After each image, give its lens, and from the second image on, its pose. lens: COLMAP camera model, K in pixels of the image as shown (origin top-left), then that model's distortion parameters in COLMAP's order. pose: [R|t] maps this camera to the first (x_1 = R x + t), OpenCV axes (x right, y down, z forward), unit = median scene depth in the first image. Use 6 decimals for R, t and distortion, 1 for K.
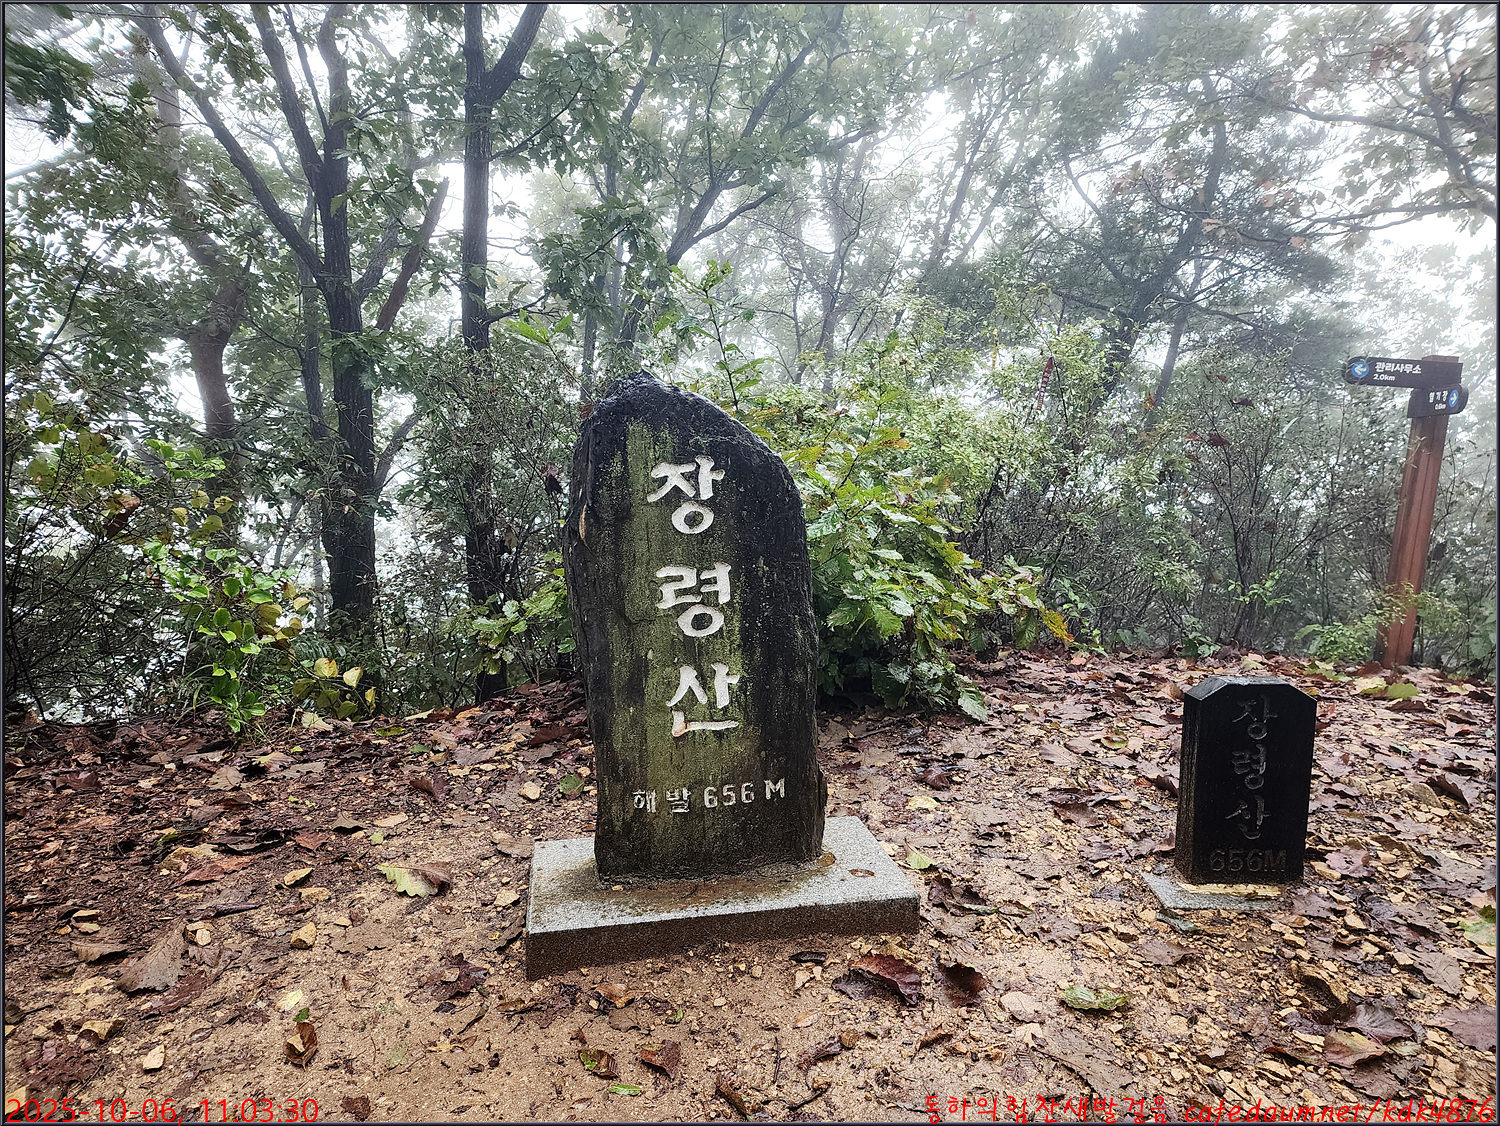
lens RADIAL K [[998.7, 0, 755.2], [0, 998.7, 575.5], [0, 0, 1]] dist [0.104588, -0.114142]
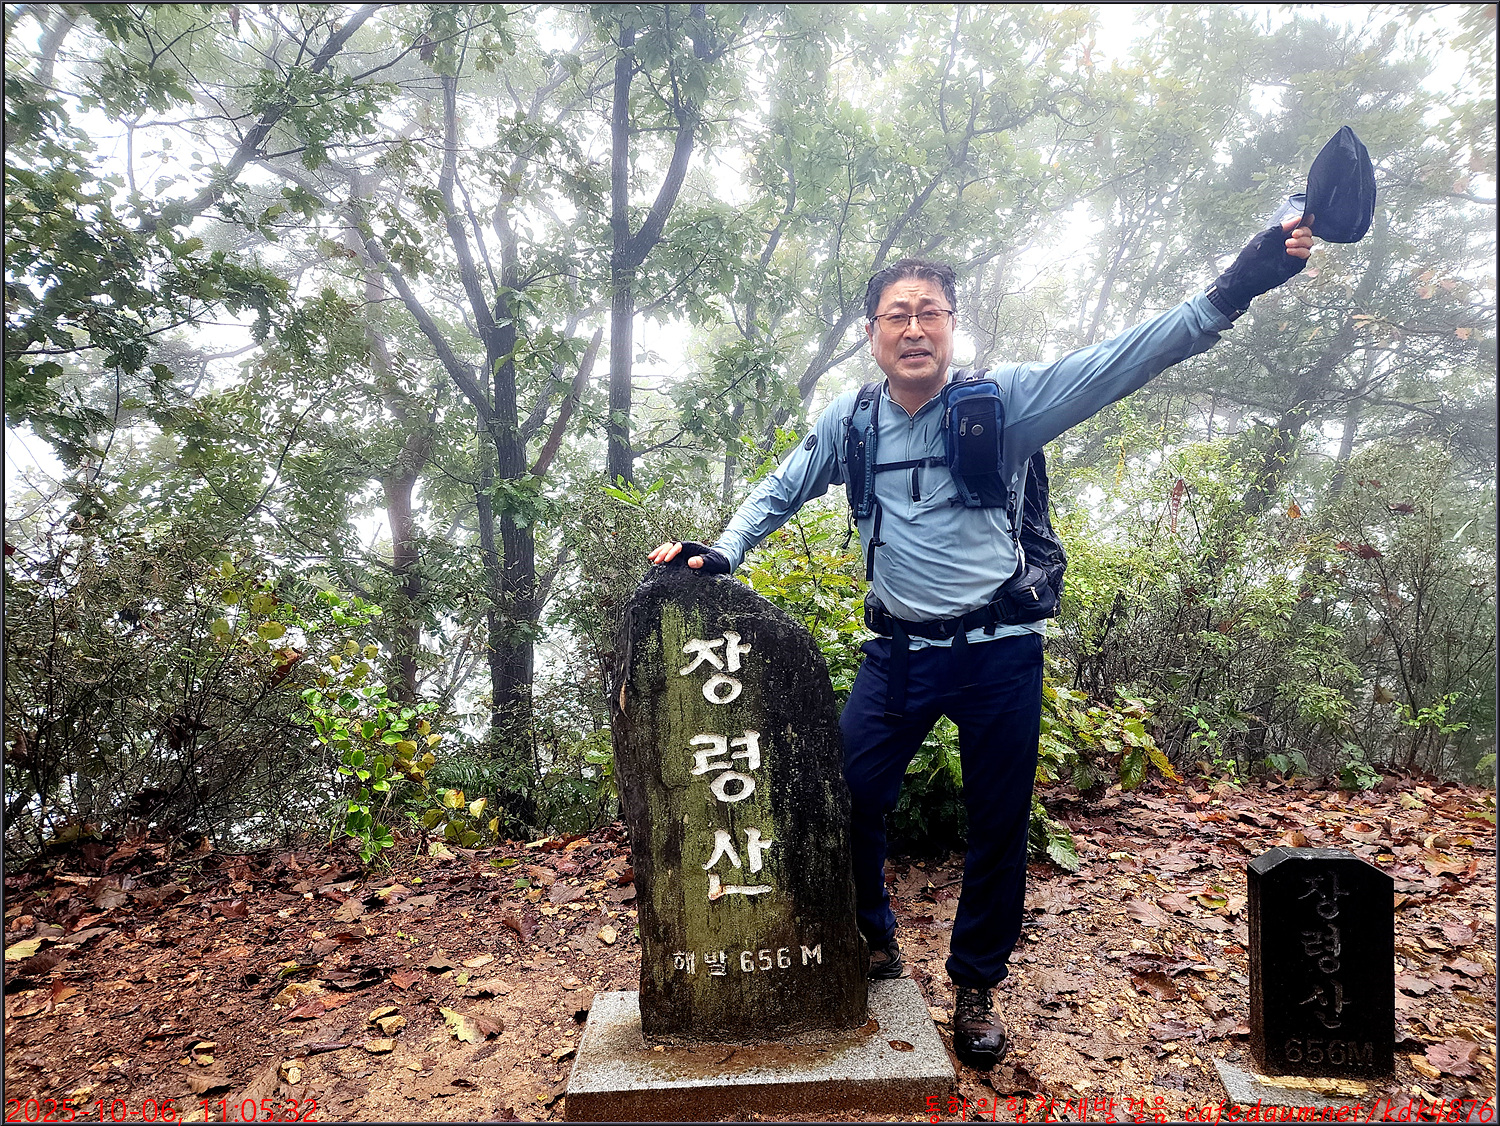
lens RADIAL K [[994.8, 0, 750.0], [0, 994.8, 563.0], [0, 0, 1]] dist [0.076559, -0.061080]
pose [[0.984666, -0.027519, -0.172269, 0.116745], [0.008851, 0.994089, -0.108211, -0.057677], [0.174228, 0.105027, 0.979088, -0.039447]]
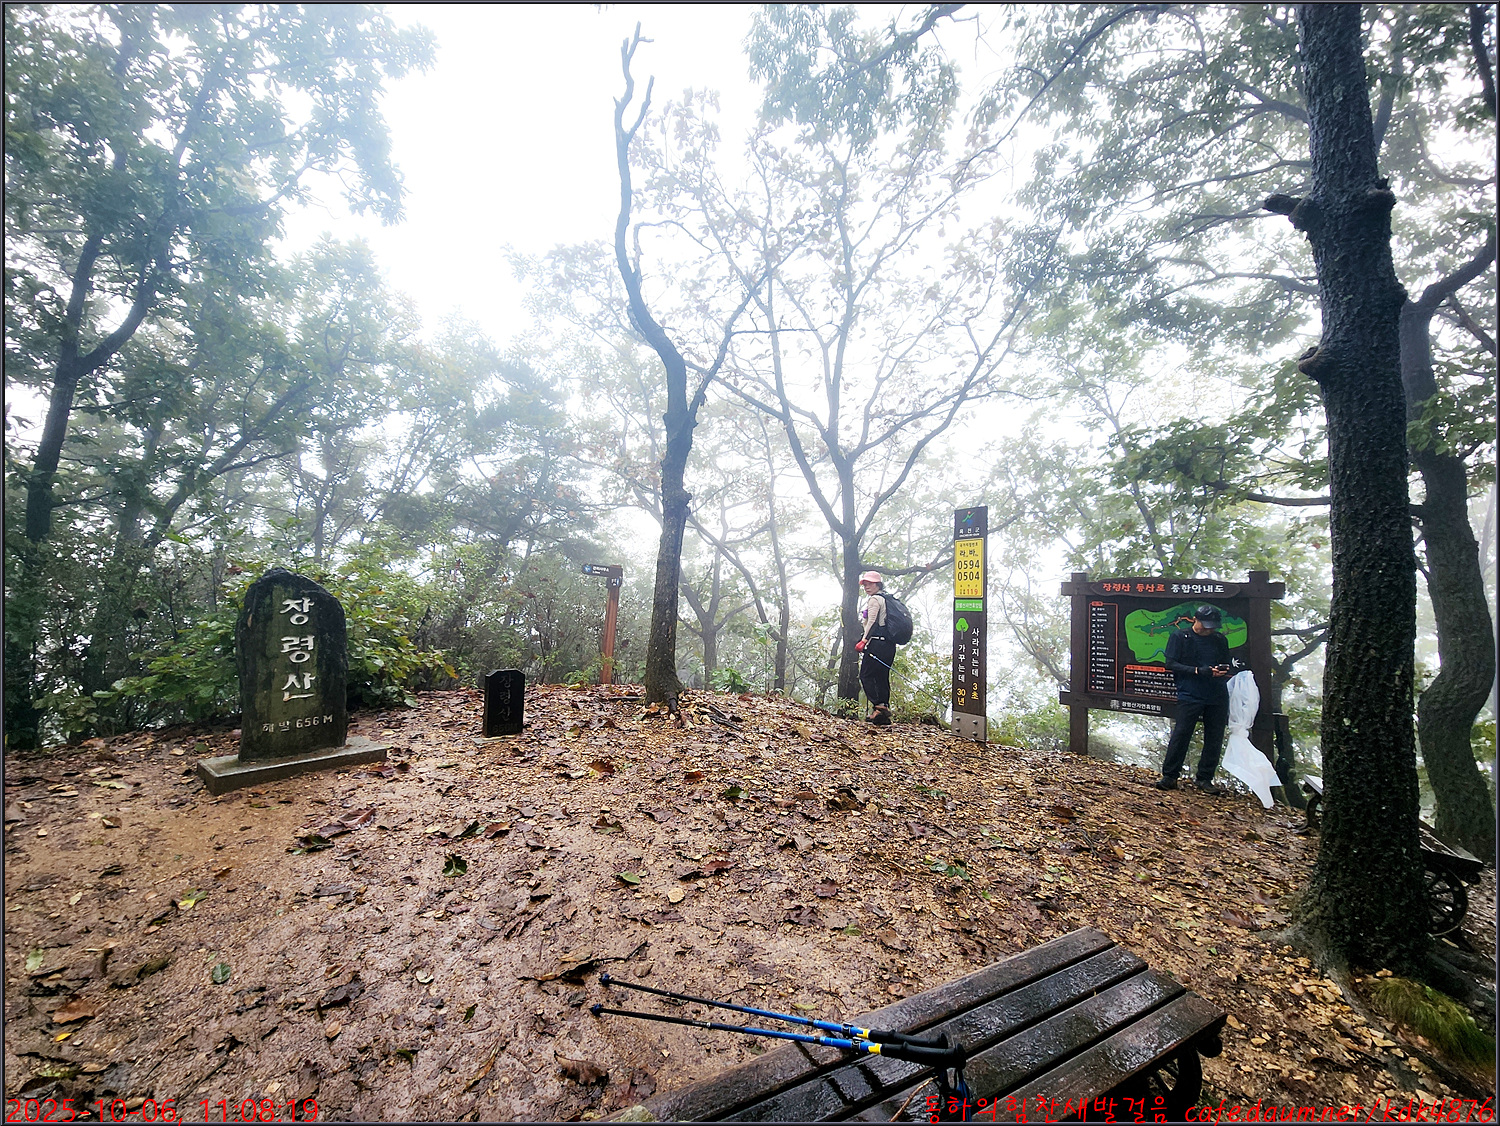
lens RADIAL K [[606.3, 0, 750.0], [0, 606.3, 563.0], [0, 0, 1]] dist [0.001381, 0.000115]
pose [[0.758199, 0.054871, 0.649710, -0.165670], [0.066347, 0.984788, -0.160595, 0.109641], [-0.648638, 0.164869, 0.743025, -0.838884]]
